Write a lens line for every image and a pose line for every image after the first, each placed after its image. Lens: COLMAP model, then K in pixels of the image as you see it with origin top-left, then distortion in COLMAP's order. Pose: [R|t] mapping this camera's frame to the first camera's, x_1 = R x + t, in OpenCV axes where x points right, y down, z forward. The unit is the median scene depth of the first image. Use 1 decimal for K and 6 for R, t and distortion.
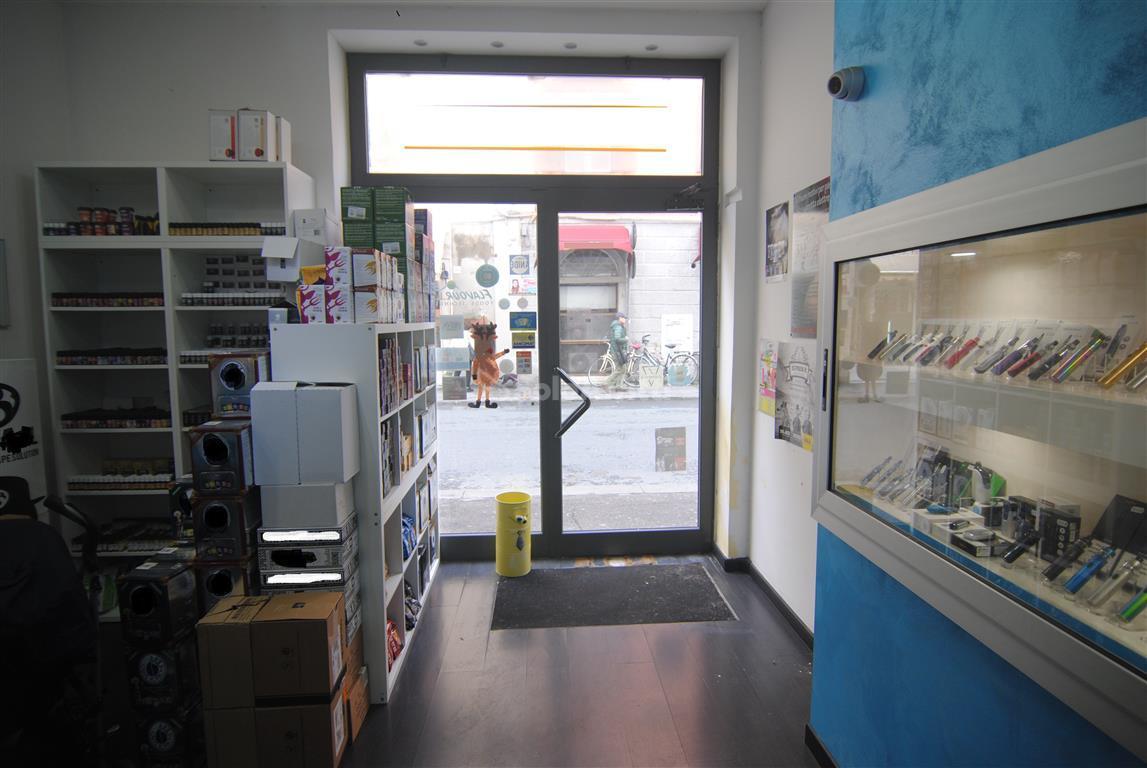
lens RADIAL K [[616.5, 0, 575.8], [0, 616.5, 374.1], [0, 0, 1]] dist [-0.008898, -0.009140]
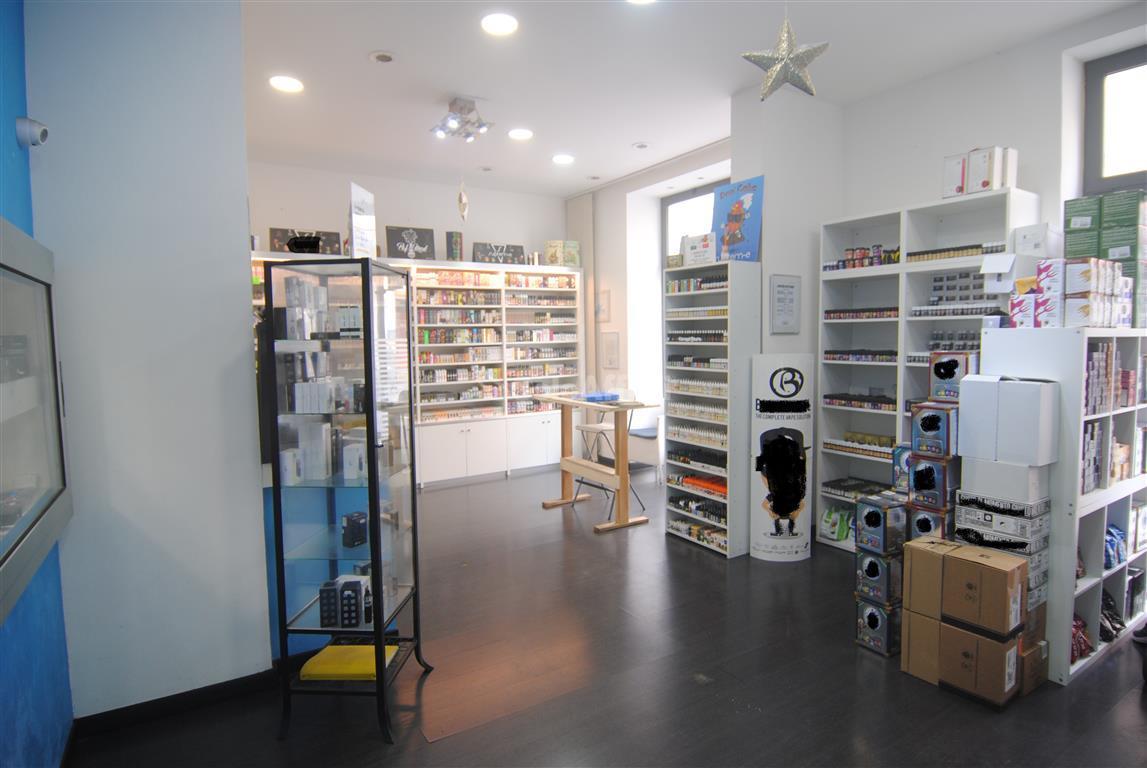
lens RADIAL K [[616.5, 0, 574.4], [0, 616.5, 375.7], [0, 0, 1]] dist [-0.008898, -0.009140]
pose [[0.487334, 0.053008, -0.871605, 0.137478], [-0.071481, 0.997228, 0.020681, 0.034973], [0.870285, 0.052225, 0.489772, -0.233022]]
